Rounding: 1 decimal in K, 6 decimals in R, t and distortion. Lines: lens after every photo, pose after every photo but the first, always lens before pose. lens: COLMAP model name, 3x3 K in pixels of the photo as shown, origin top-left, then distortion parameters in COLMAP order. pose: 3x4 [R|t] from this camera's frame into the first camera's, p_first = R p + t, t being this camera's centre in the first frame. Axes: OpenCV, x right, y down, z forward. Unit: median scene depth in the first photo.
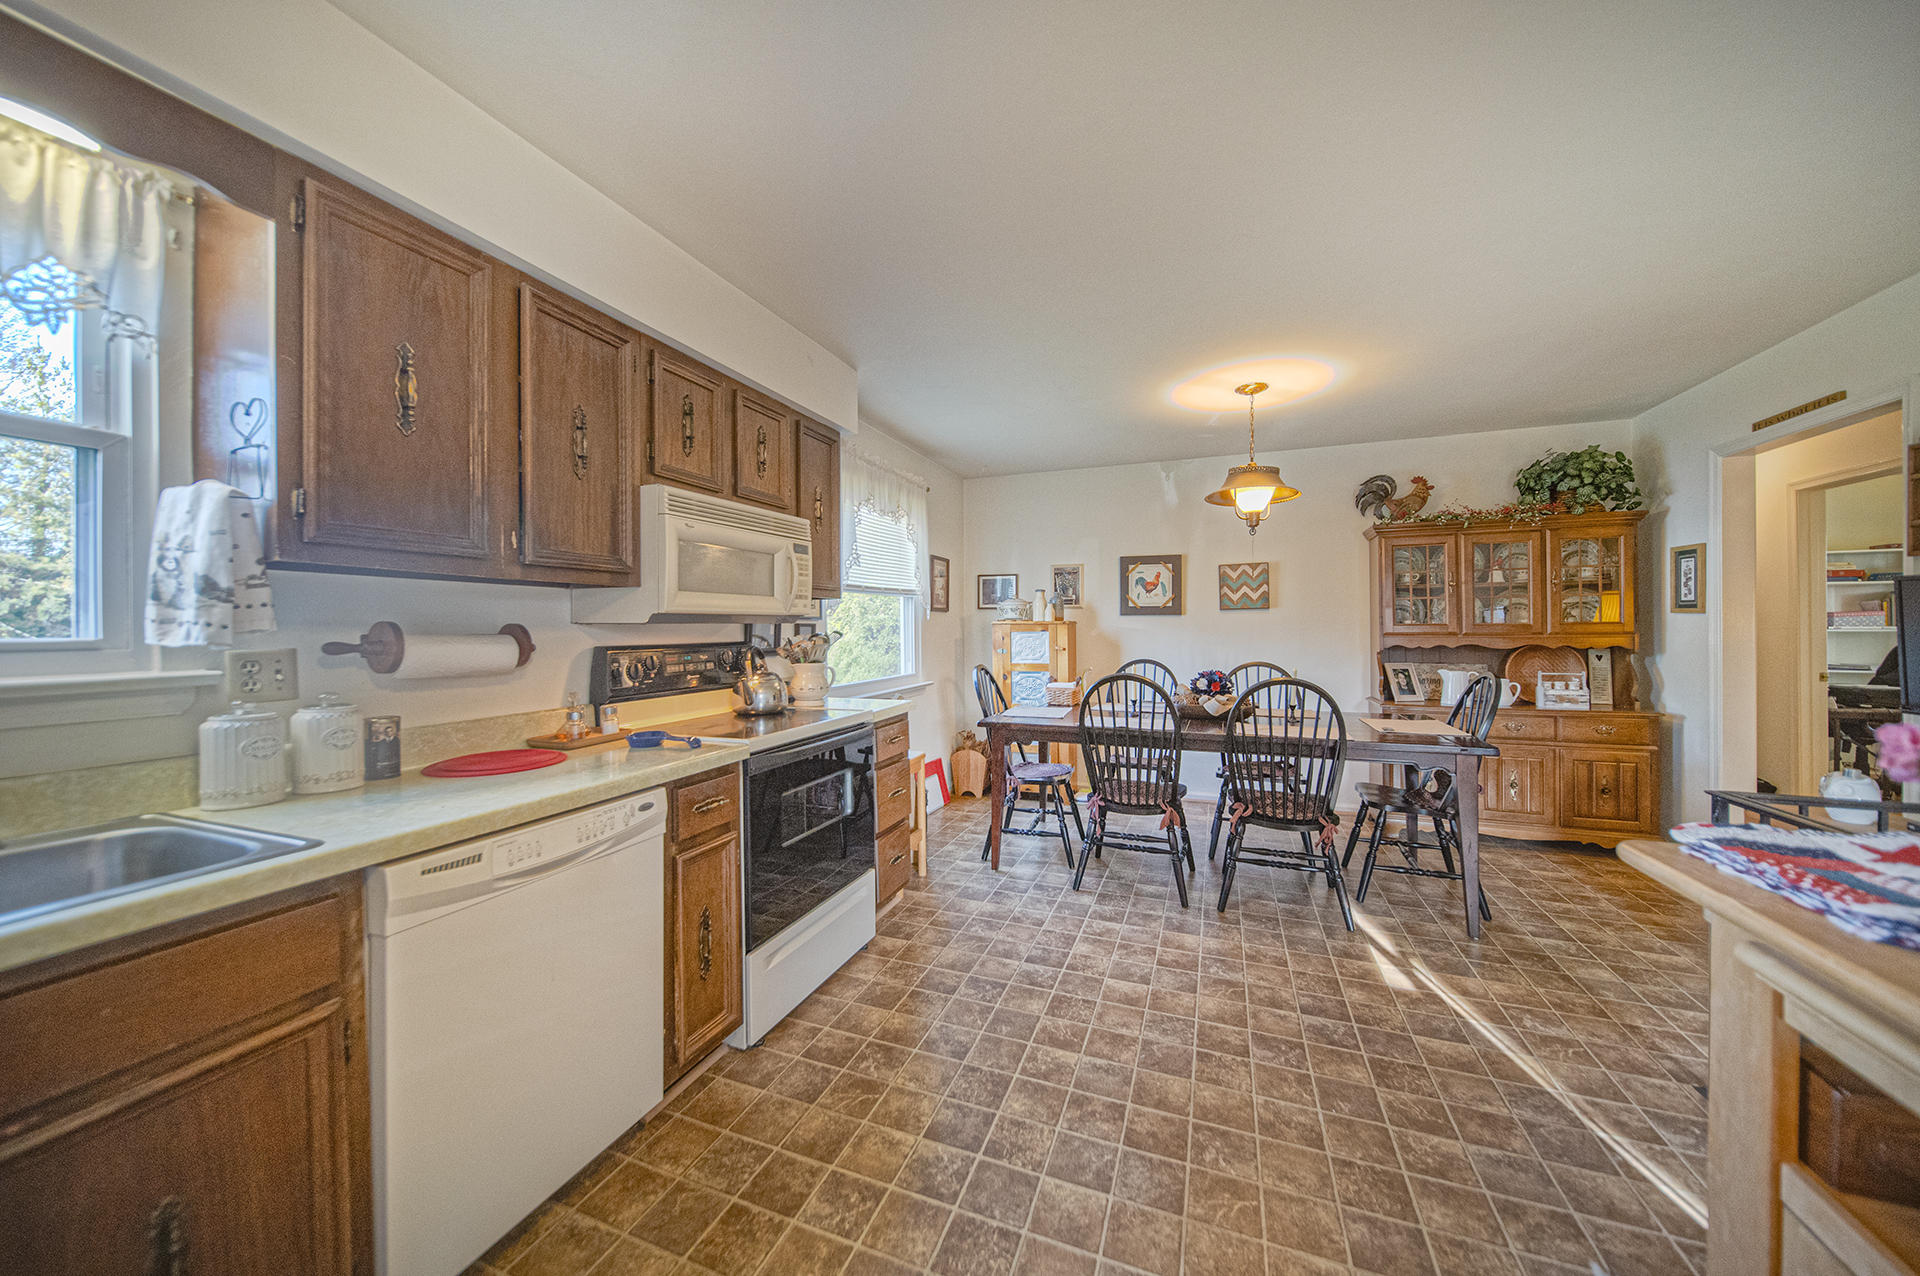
lens RADIAL K [[683.0, 0, 951.0], [0, 683.0, 631.3], [0, 0, 1]] dist [-0.001556, -0.000130]
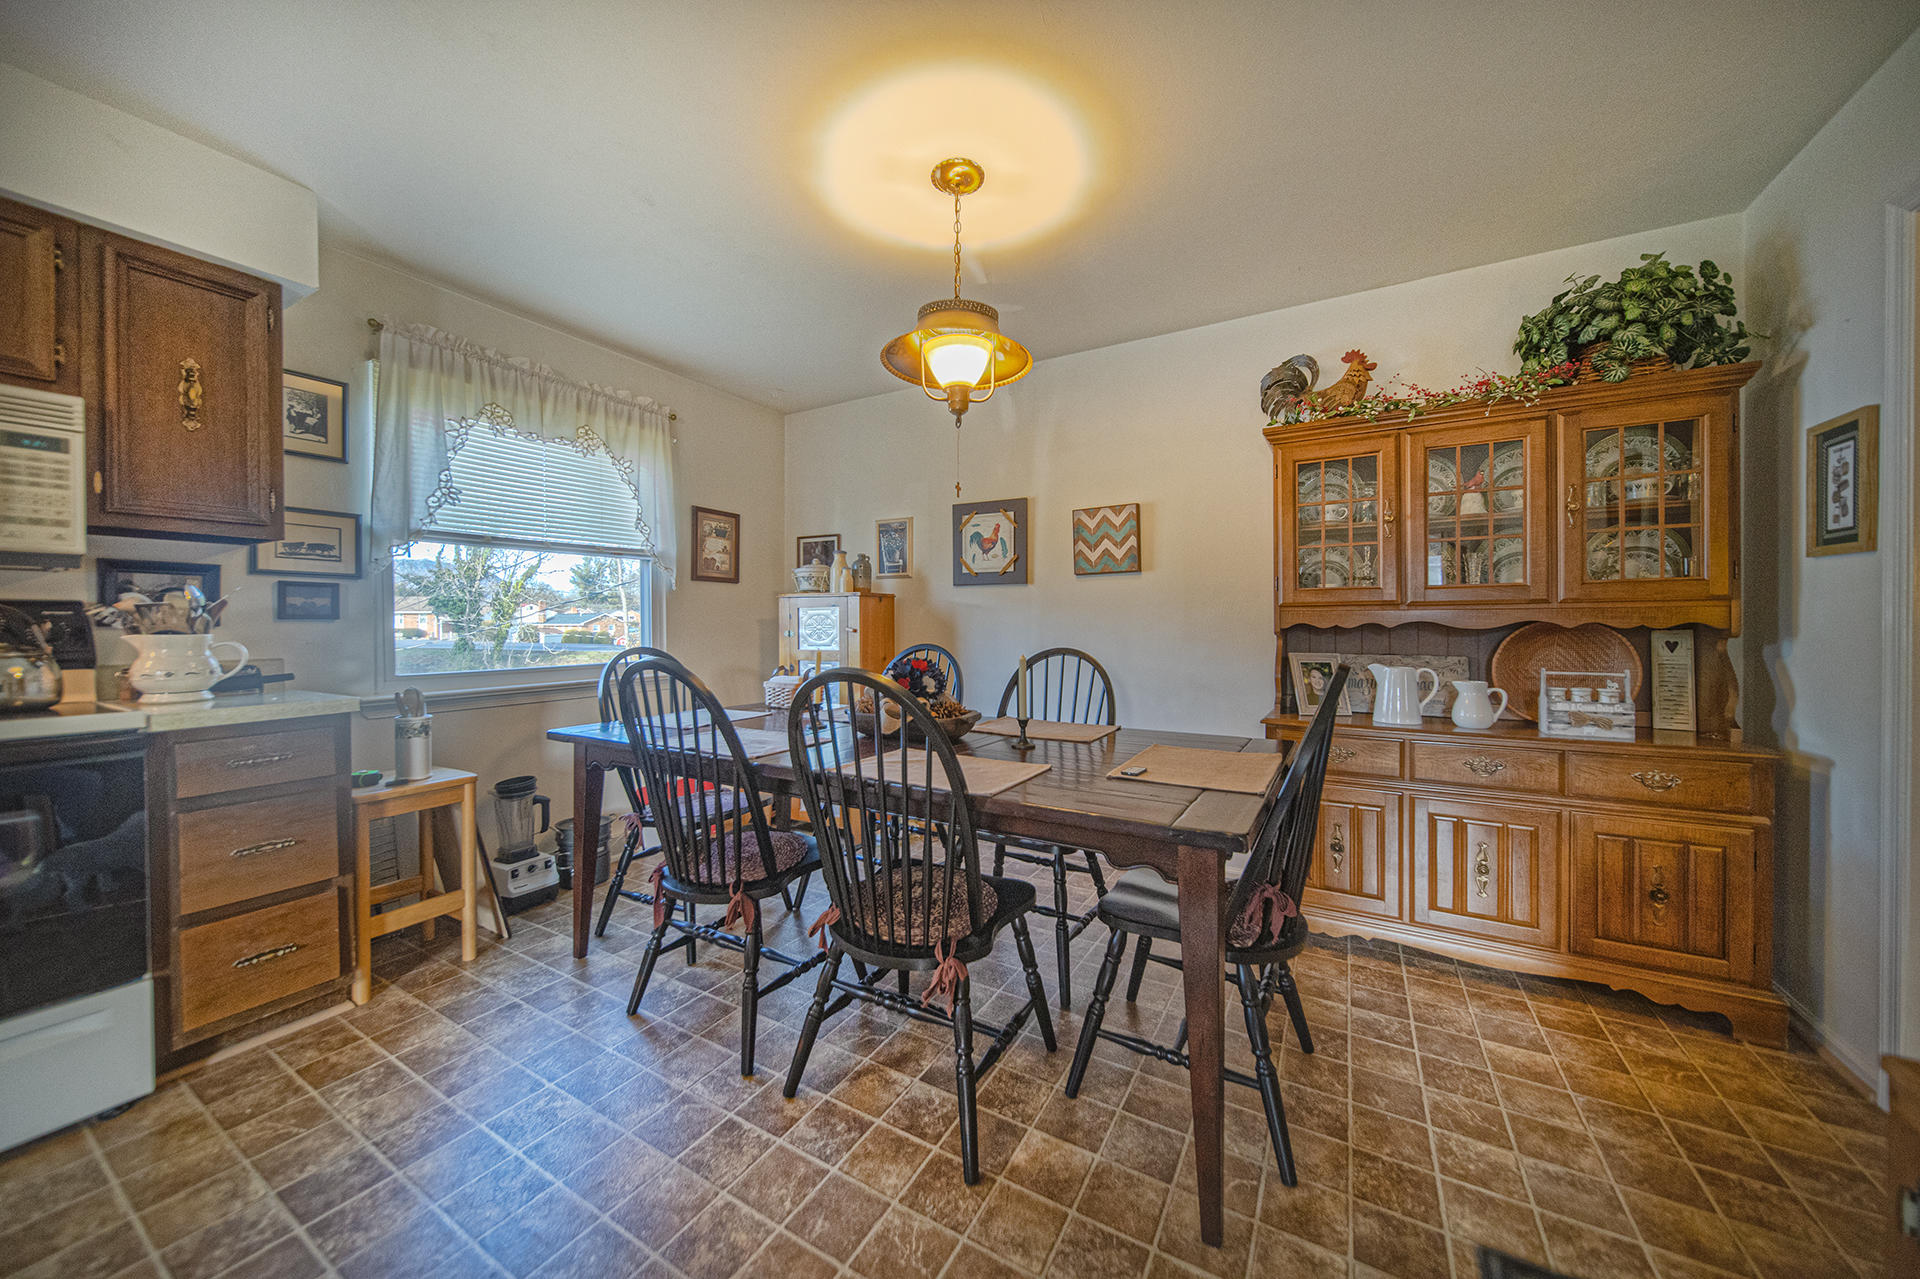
lens RADIAL K [[676.1, 0, 957.8], [0, 676.1, 631.8], [0, 0, 1]] dist [-0.002227, -0.000594]
pose [[0.988003, 0.006141, -0.154310, 0.485603], [-0.005248, 0.999967, 0.006199, 0.028023], [0.154343, -0.005315, 0.988003, 0.387748]]
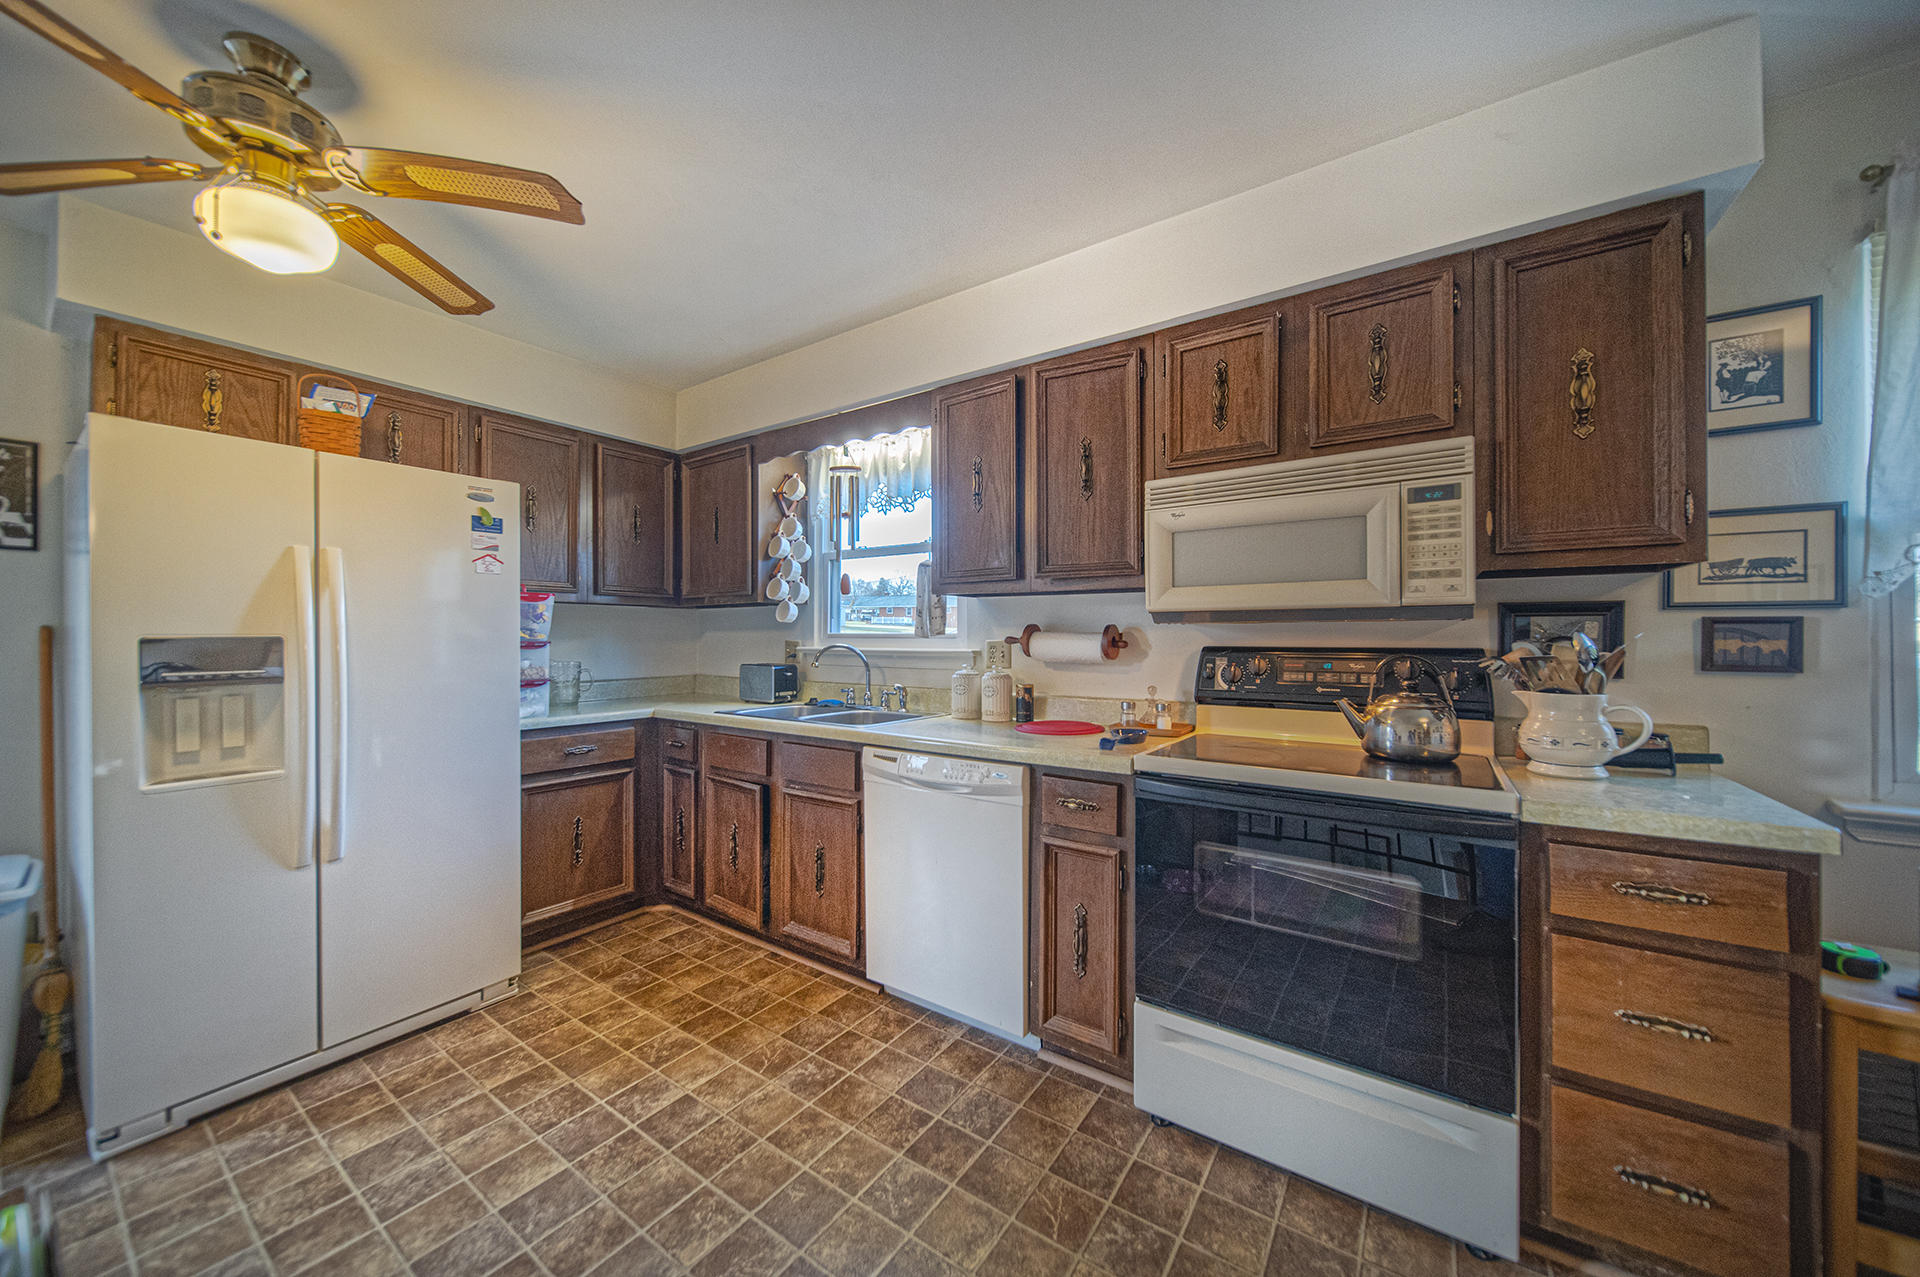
lens RADIAL K [[676.1, 0, 957.8], [0, 676.1, 630.8], [0, 0, 1]] dist [-0.002227, -0.000594]
pose [[-0.231039, 0.001024, -0.972944, 0.320189], [-0.004726, 0.999986, 0.002174, -0.000338], [0.972933, 0.005100, -0.231031, 0.526467]]
